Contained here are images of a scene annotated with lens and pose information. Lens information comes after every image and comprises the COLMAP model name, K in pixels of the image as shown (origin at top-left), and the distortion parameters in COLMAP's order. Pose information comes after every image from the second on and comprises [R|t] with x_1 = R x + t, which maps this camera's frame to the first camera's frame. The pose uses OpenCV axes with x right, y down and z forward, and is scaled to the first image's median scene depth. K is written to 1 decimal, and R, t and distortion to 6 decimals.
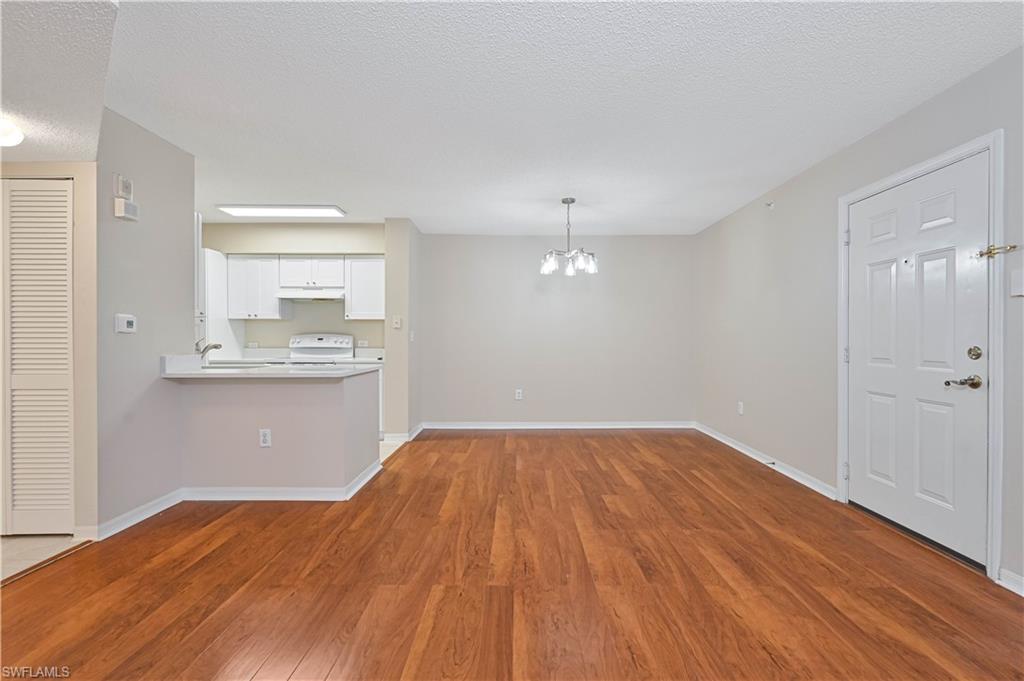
lens RADIAL K [[455.2, 0, 520.7], [0, 455.2, 341.0], [0, 0, 1]] dist [-0.000953, -0.000011]
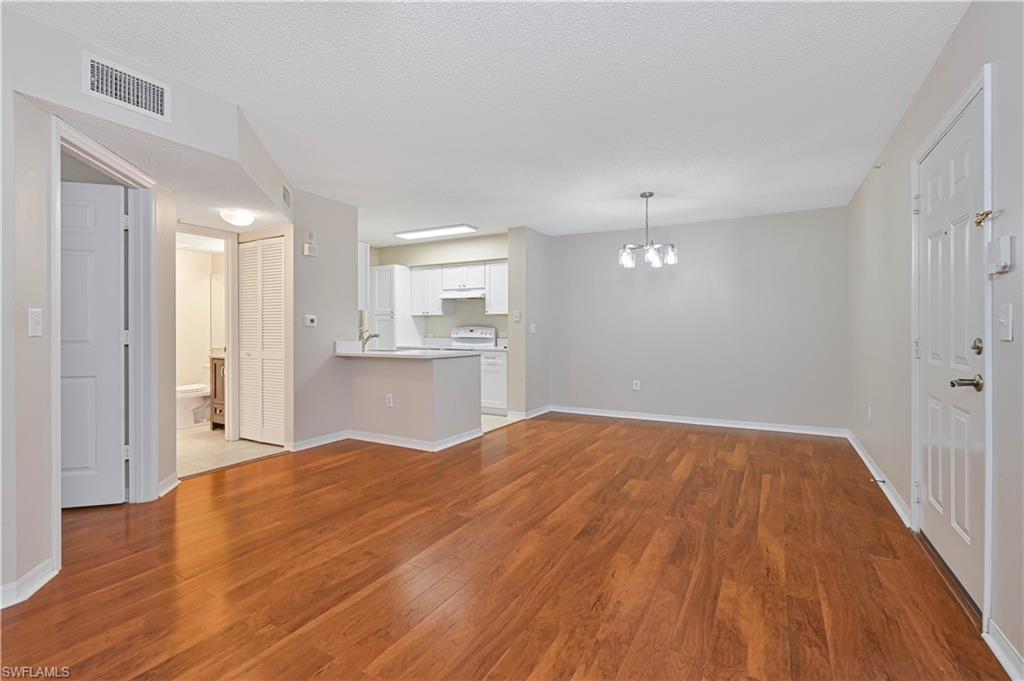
lens RADIAL K [[469.7, 0, 516.1], [0, 469.7, 331.4], [0, 0, 1]] dist [-0.000692, -0.000048]
pose [[0.870612, -0.000297, -0.491971, 0.529771], [-0.001757, 0.999992, -0.003712, 0.003514], [0.491968, 0.004096, 0.870604, -0.081988]]
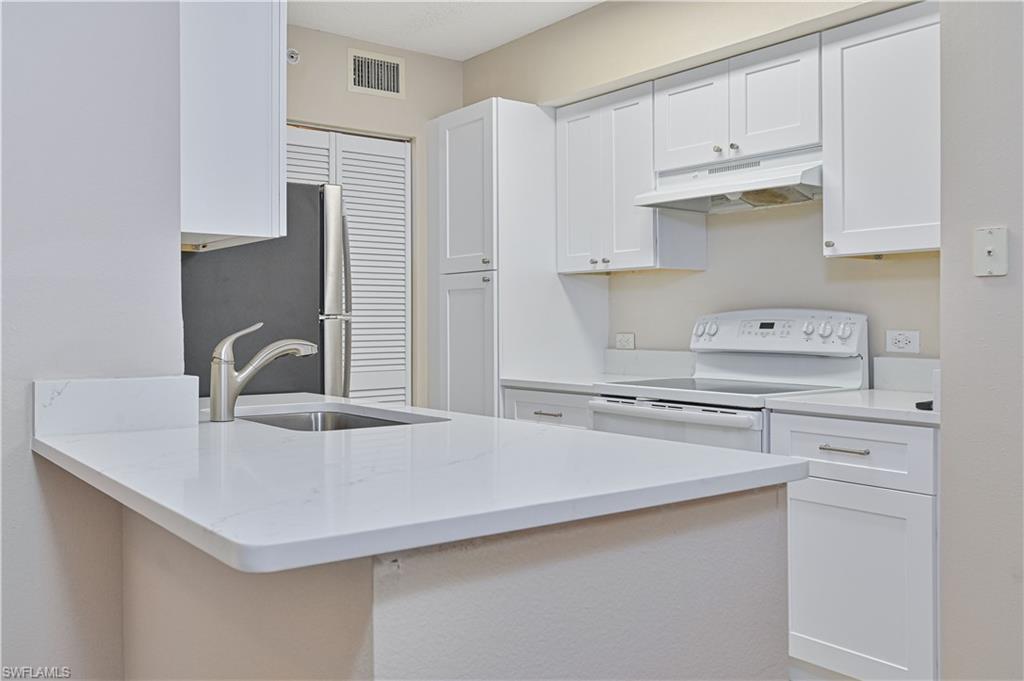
lens RADIAL K [[887.8, 0, 512.0], [0, 887.8, 319.6], [0, 0, 1]] dist [-0.000106, 0.001221]
pose [[0.604955, -0.005061, -0.796244, -0.104608], [-0.000986, 0.999974, -0.007105, -0.006296], [0.796259, 0.005083, 0.604934, 0.894910]]
